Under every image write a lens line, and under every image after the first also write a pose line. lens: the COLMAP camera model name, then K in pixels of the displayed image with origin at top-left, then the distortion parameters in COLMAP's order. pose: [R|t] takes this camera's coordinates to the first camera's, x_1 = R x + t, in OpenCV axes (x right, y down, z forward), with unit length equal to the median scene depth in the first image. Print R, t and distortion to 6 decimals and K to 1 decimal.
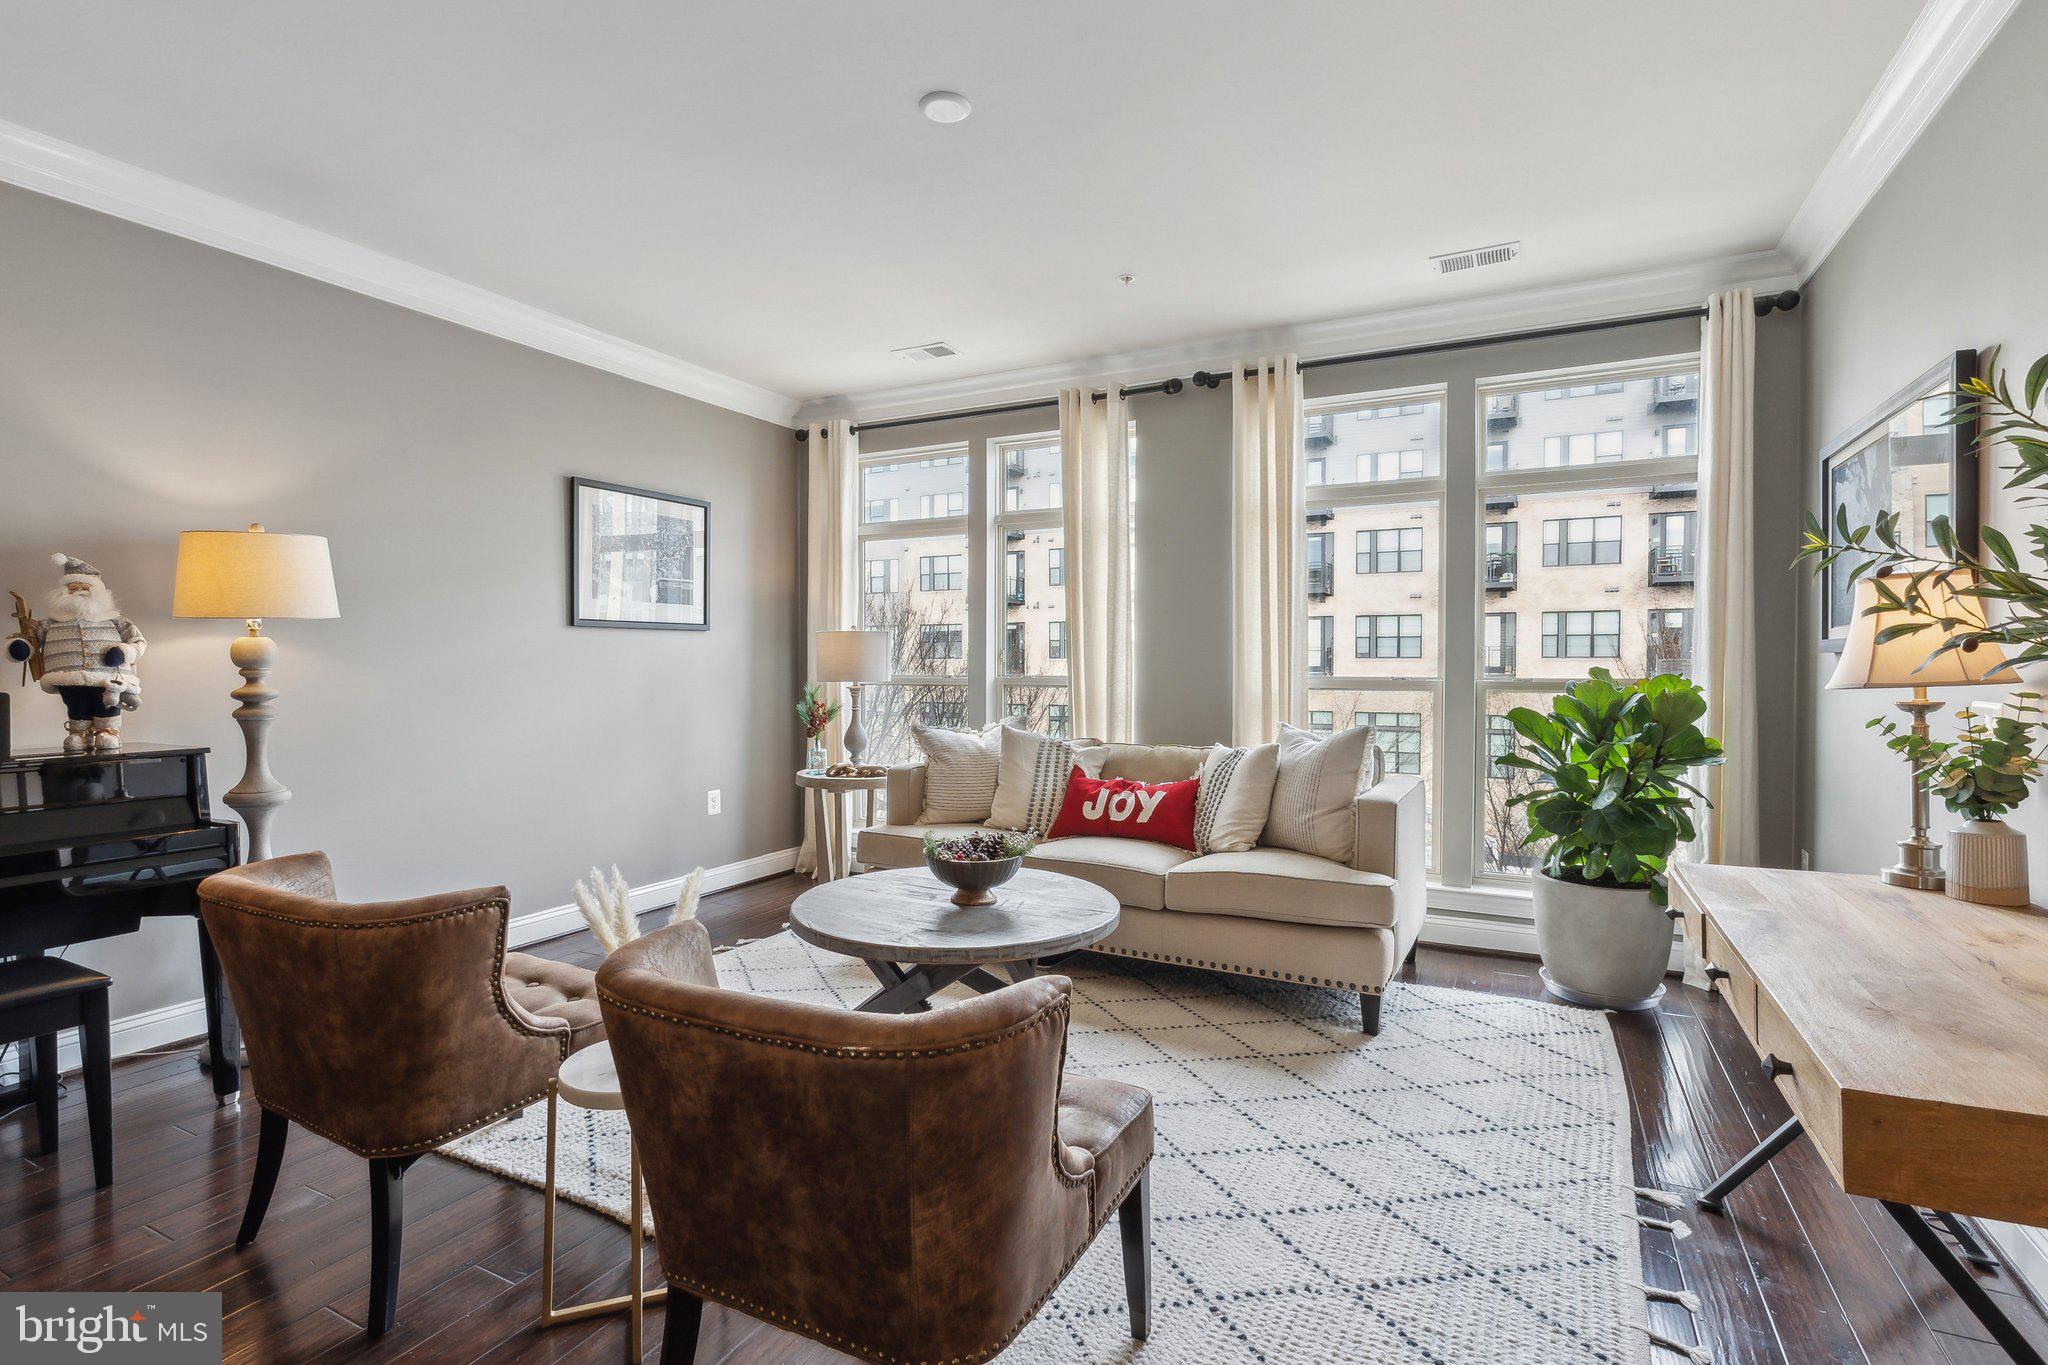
lens RADIAL K [[964.2, 0, 1020.7], [0, 964.2, 684.4], [0, 0, 1]] dist [-0.000011, -0.000095]
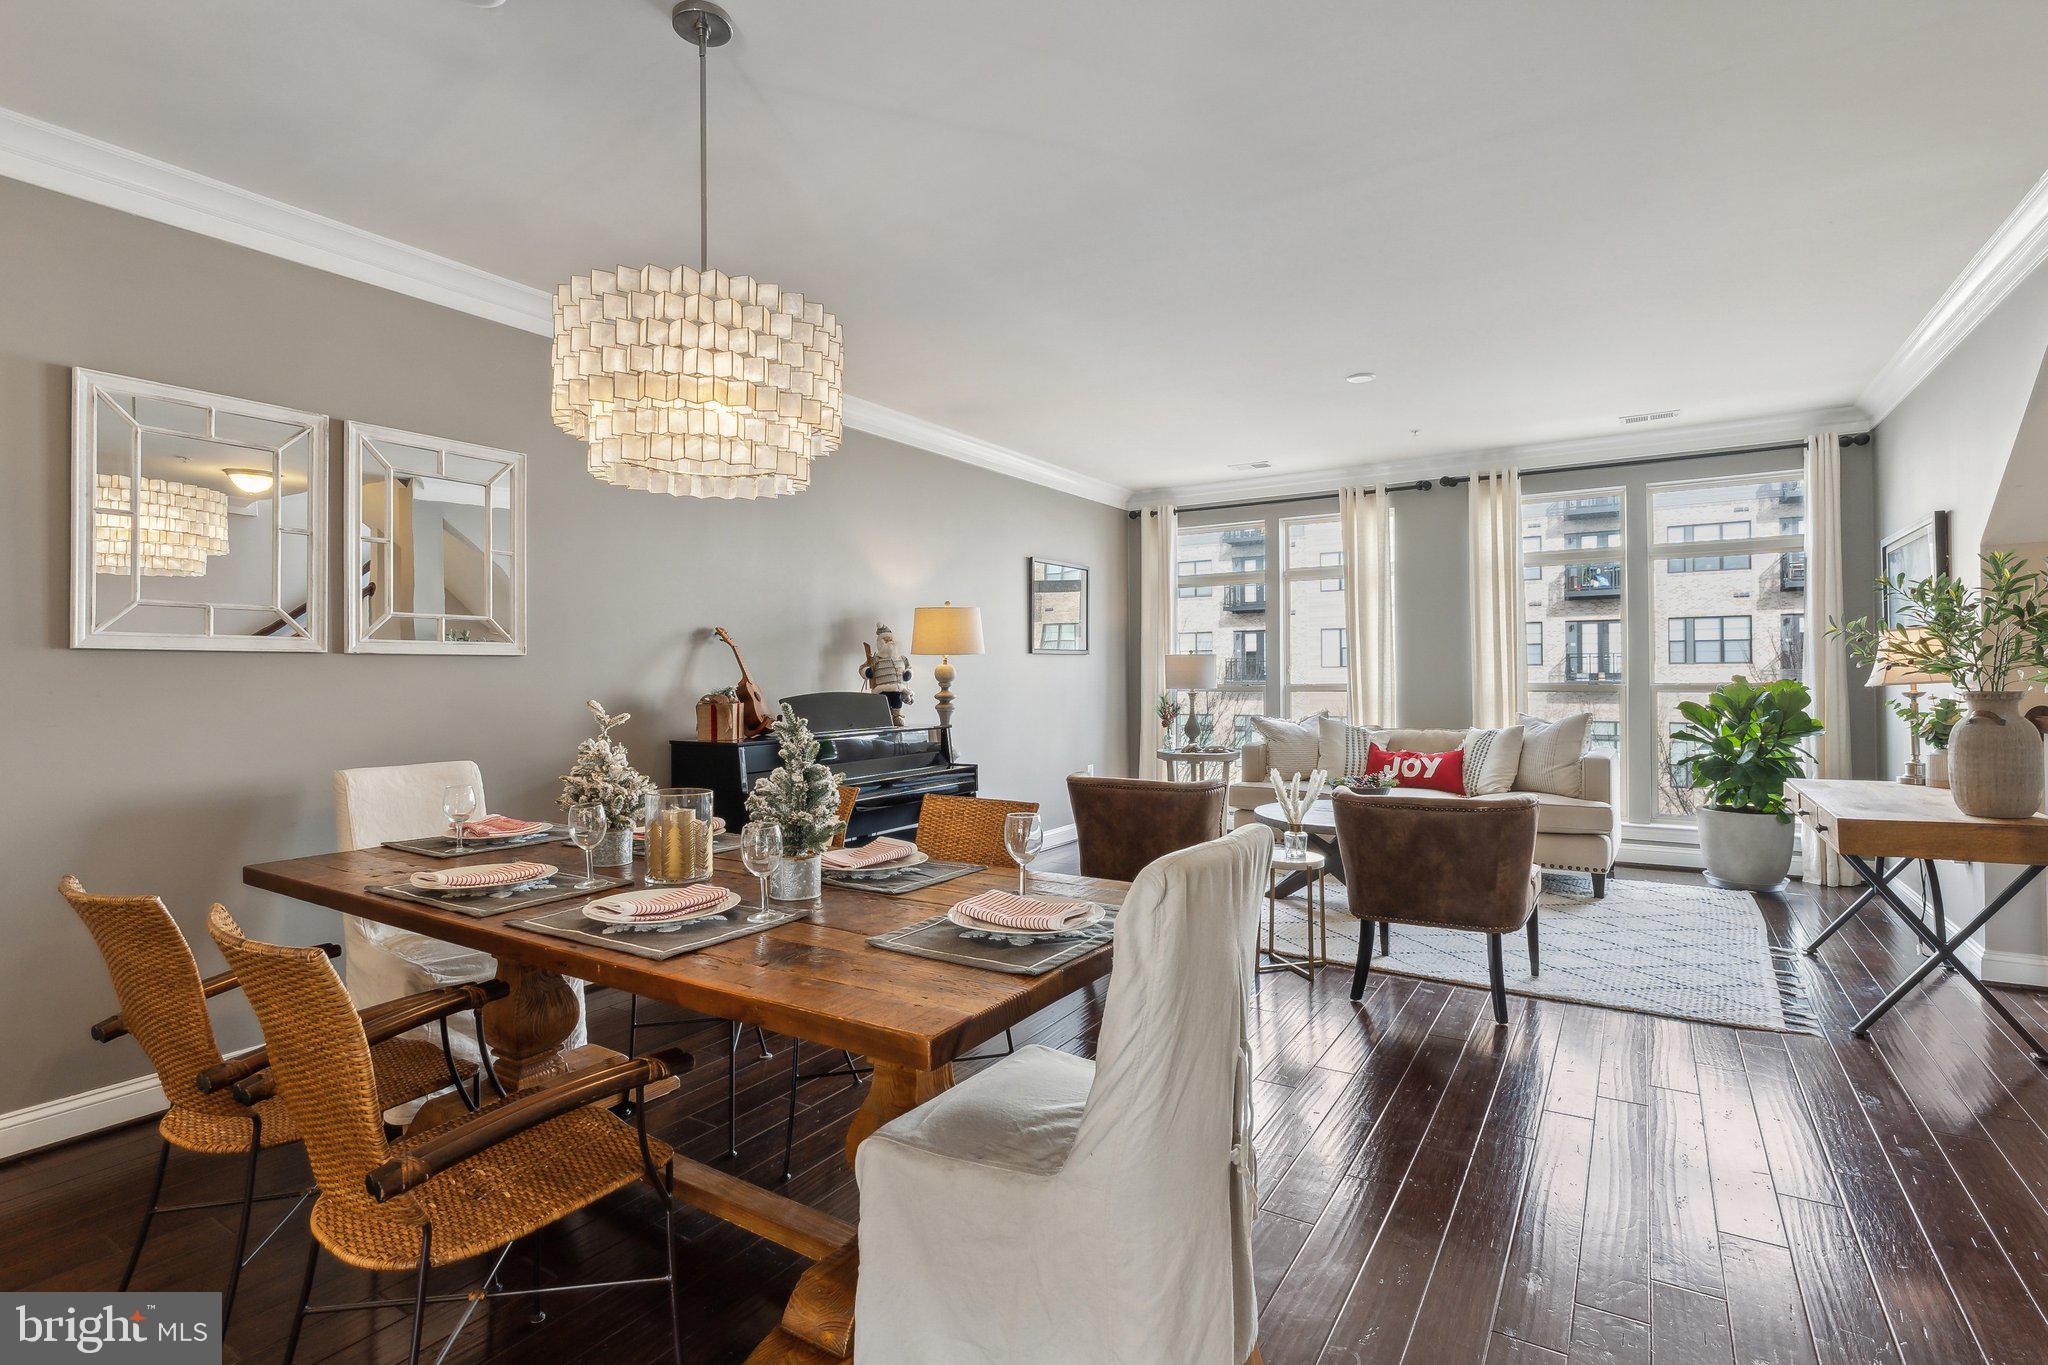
lens RADIAL K [[967.6, 0, 1025.1], [0, 967.6, 670.0], [0, 0, 1]] dist [-0.000606, -0.000126]
pose [[0.996075, -0.008303, -0.088121, -0.413313], [0.006039, 0.999646, -0.025924, 0.007485], [0.088305, 0.025290, 0.995772, -0.660648]]
